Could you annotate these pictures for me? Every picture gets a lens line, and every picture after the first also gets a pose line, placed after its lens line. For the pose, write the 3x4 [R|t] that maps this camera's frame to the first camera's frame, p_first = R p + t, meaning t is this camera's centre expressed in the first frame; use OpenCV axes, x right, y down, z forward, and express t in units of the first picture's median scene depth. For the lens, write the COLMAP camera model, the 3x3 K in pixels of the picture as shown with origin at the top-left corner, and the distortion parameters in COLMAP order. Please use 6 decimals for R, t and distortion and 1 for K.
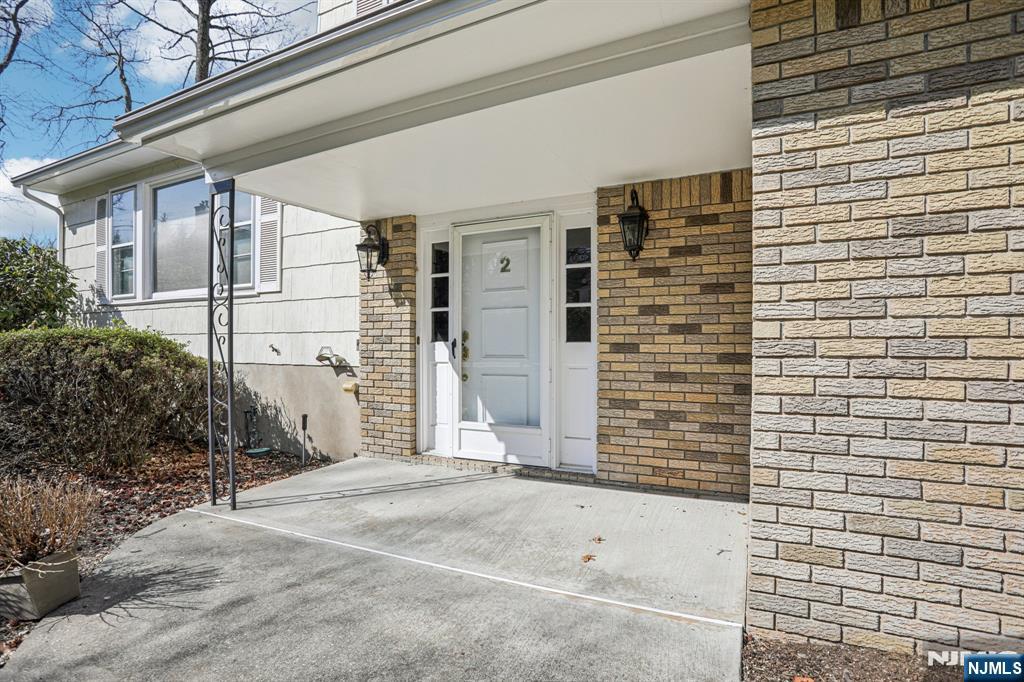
lens RADIAL K [[489.0, 0, 511.2], [0, 489.0, 347.4], [0, 0, 1]] dist [0.000450, 0.001242]
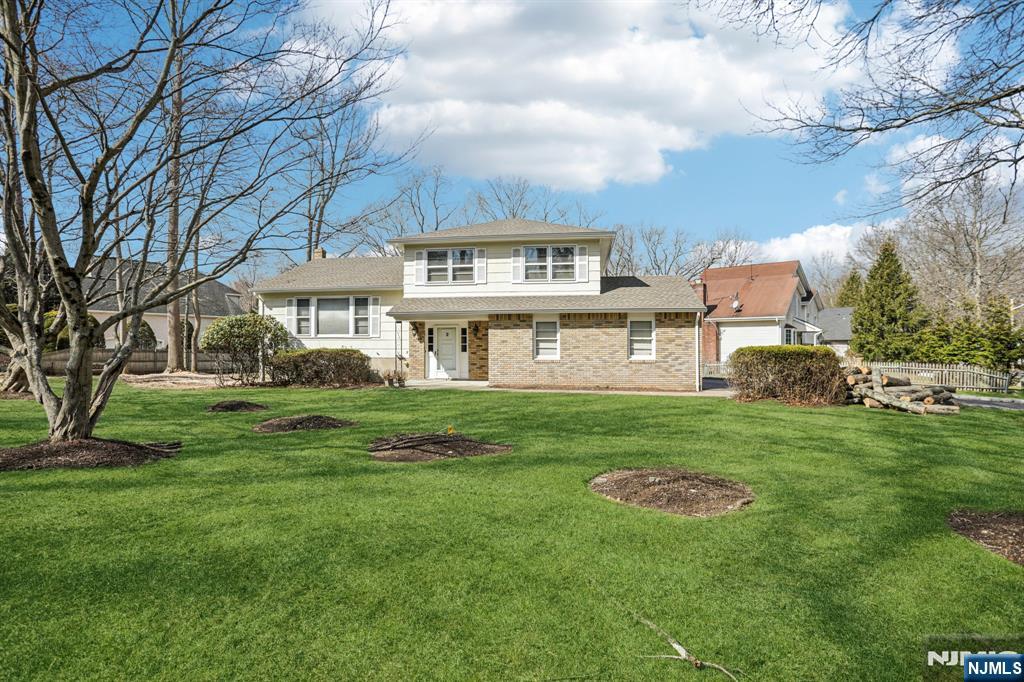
lens RADIAL K [[489.0, 0, 511.4], [0, 489.0, 340.1], [0, 0, 1]] dist [0.000450, 0.001242]
pose [[0.948359, 0.004007, 0.317175, -0.862325], [0.001271, 0.999864, -0.016432, -0.043318], [-0.317198, 0.015986, 0.948225, -3.375344]]
